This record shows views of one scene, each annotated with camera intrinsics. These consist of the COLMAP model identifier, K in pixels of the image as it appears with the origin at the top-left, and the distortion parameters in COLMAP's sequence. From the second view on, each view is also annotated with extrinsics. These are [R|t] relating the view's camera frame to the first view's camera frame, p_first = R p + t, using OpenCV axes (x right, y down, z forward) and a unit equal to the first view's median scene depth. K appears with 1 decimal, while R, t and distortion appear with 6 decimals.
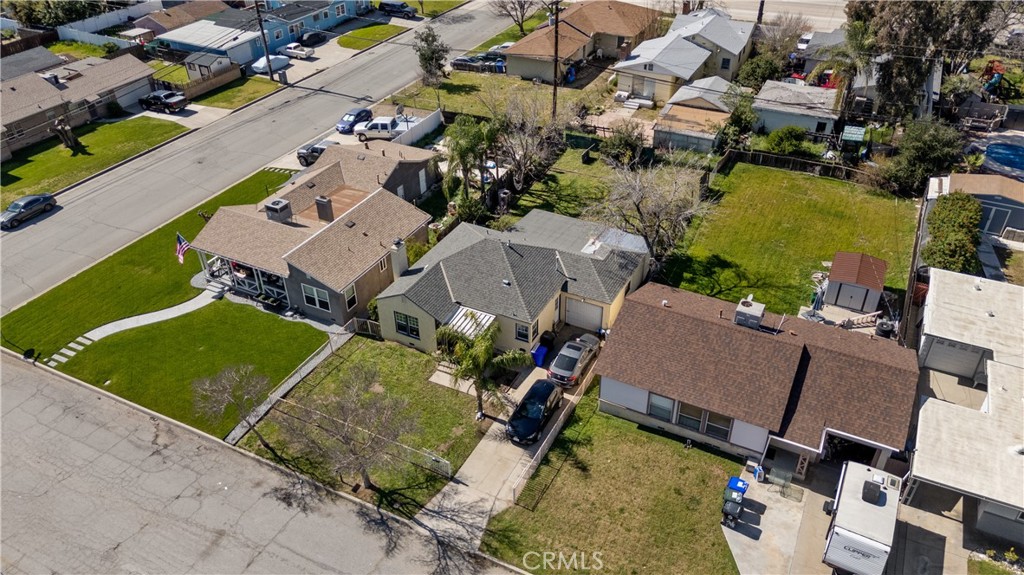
lens RADIAL K [[756.0, 0, 512.0], [0, 756.0, 287.5], [0, 0, 1]] dist [0.035935, -0.000557]
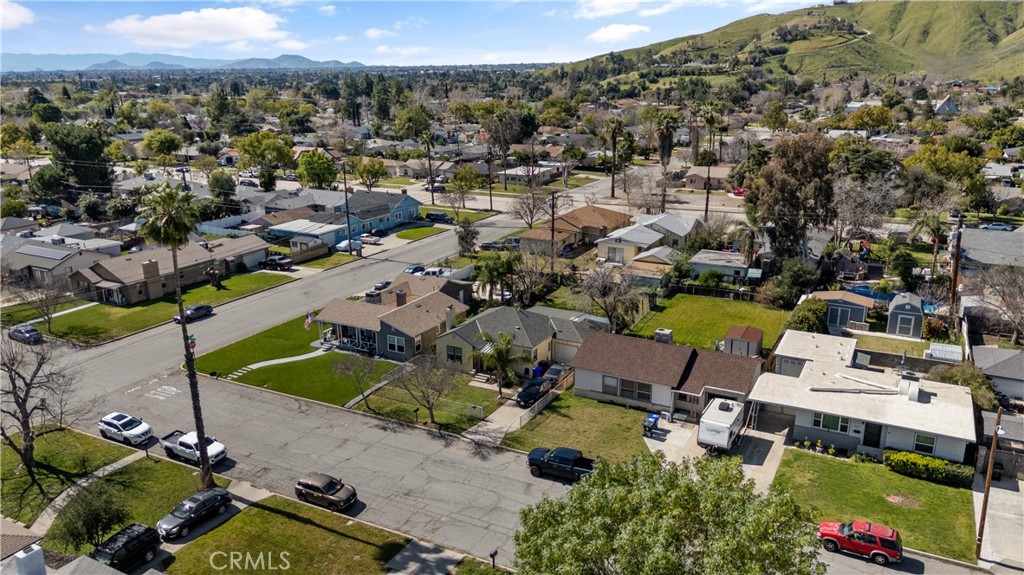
lens RADIAL K [[748.5, 0, 512.0], [0, 748.5, 287.5], [0, 0, 1]] dist [0.094325, -0.093172]
pose [[0.999780, 0.010772, -0.018021, 0.005887], [-0.015909, 0.948799, -0.315480, 0.286372], [0.013700, 0.315697, 0.948761, -0.374747]]
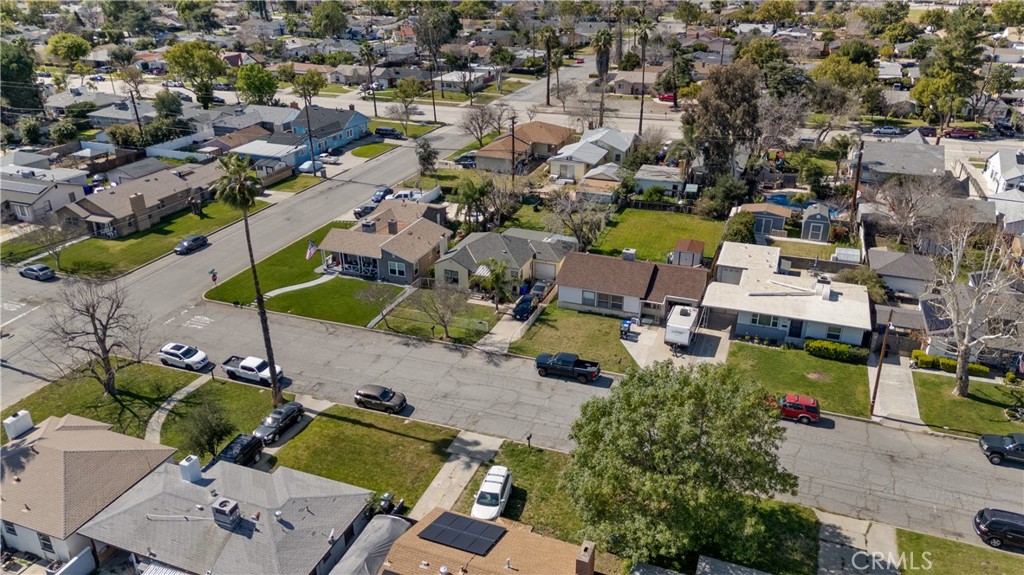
lens RADIAL K [[748.5, 0, 512.0], [0, 748.5, 287.5], [0, 0, 1]] dist [0.094325, -0.093172]
pose [[0.994599, -0.036749, 0.097072, -0.118604], [0.053001, 0.983921, -0.170556, 0.275523], [-0.089244, 0.174780, 0.980555, -0.560304]]
